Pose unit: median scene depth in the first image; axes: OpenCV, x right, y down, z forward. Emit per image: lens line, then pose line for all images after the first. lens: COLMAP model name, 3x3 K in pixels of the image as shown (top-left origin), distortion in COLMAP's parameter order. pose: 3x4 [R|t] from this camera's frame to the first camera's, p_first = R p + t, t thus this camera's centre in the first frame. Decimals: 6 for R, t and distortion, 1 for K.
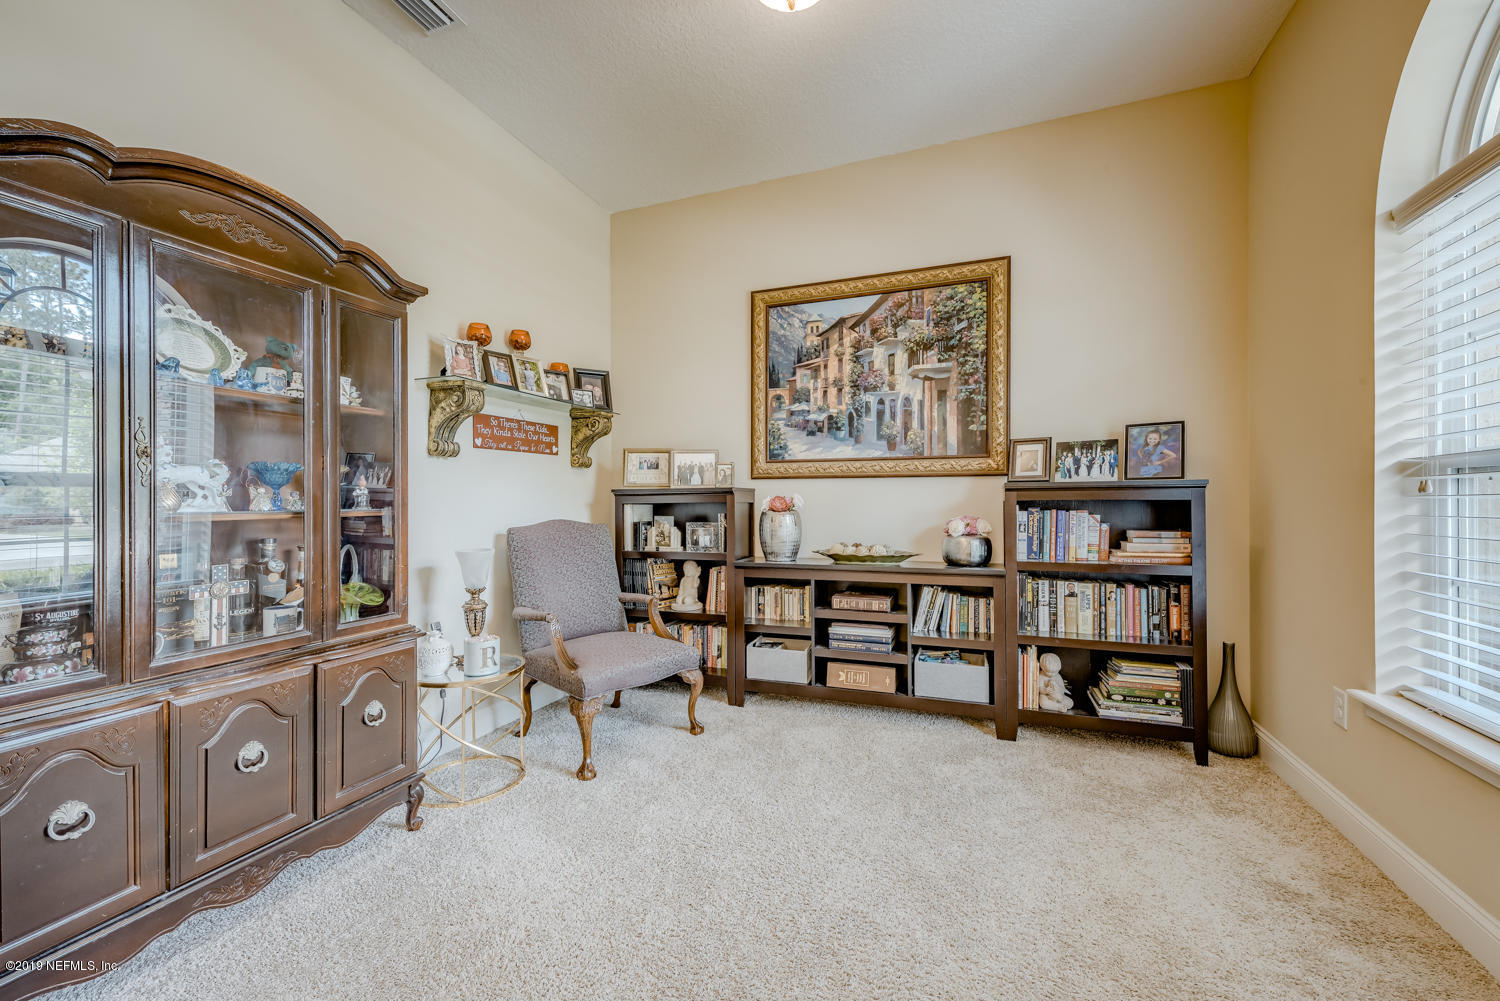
lens RADIAL K [[599.6, 0, 752.1], [0, 599.6, 501.4], [0, 0, 1]] dist [0.003886, 0.000063]
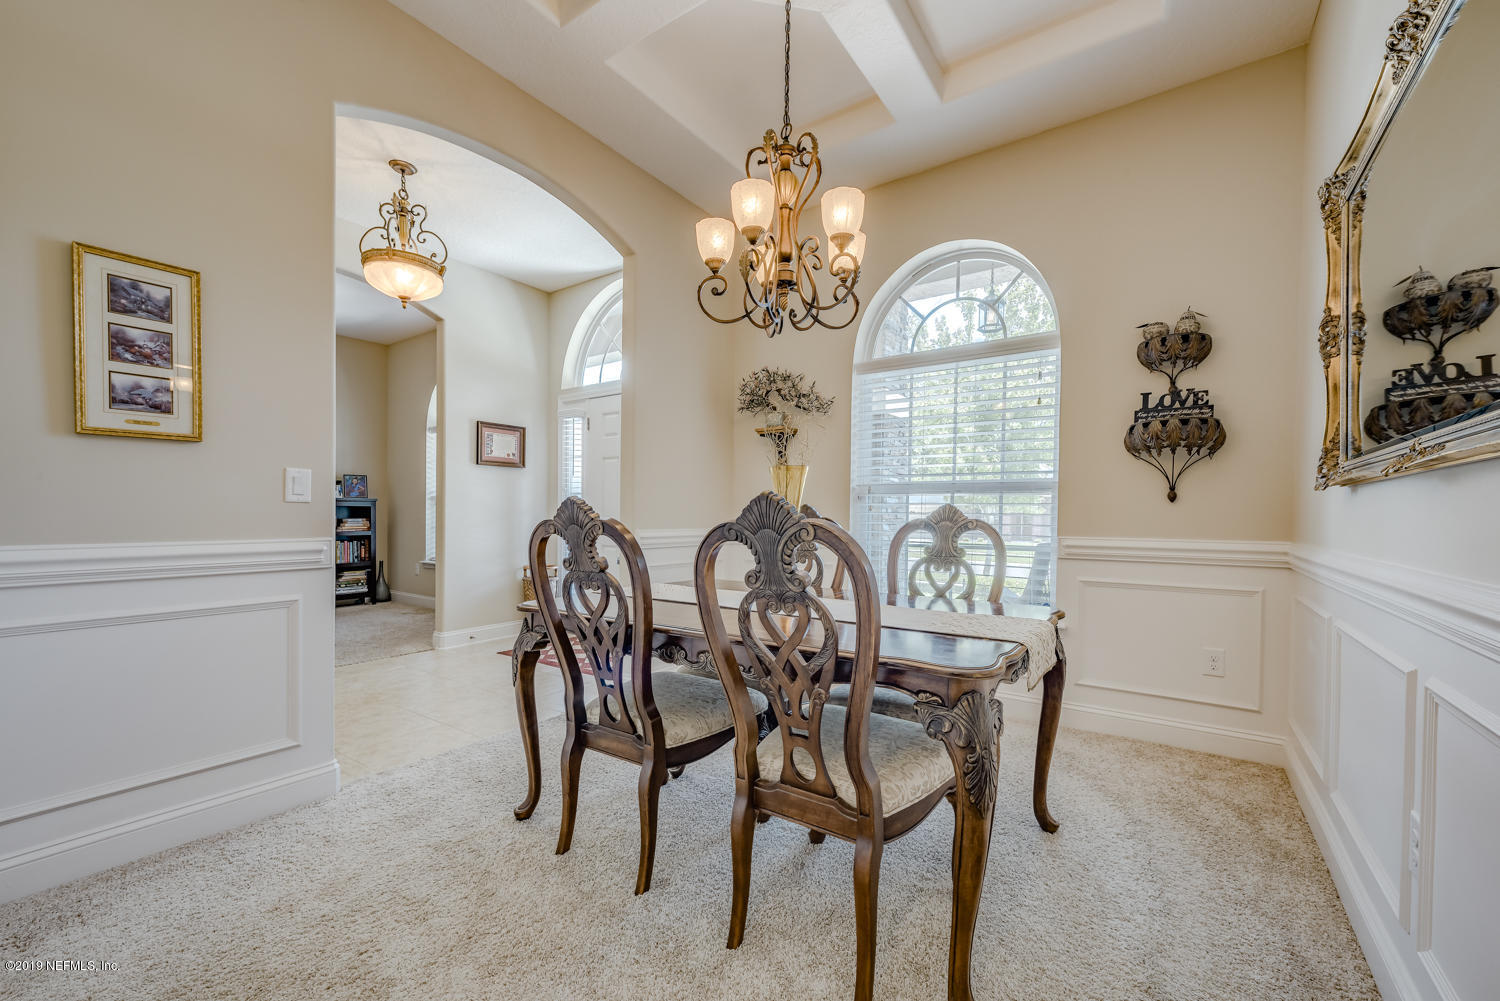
lens RADIAL K [[599.6, 0, 753.1], [0, 599.6, 511.1], [0, 0, 1]] dist [0.003886, 0.000063]
pose [[0.259669, 0.002749, 0.965694, -1.359113], [-0.016001, 0.999871, 0.001456, -0.011909], [-0.965565, -0.015830, 0.259679, -1.284392]]
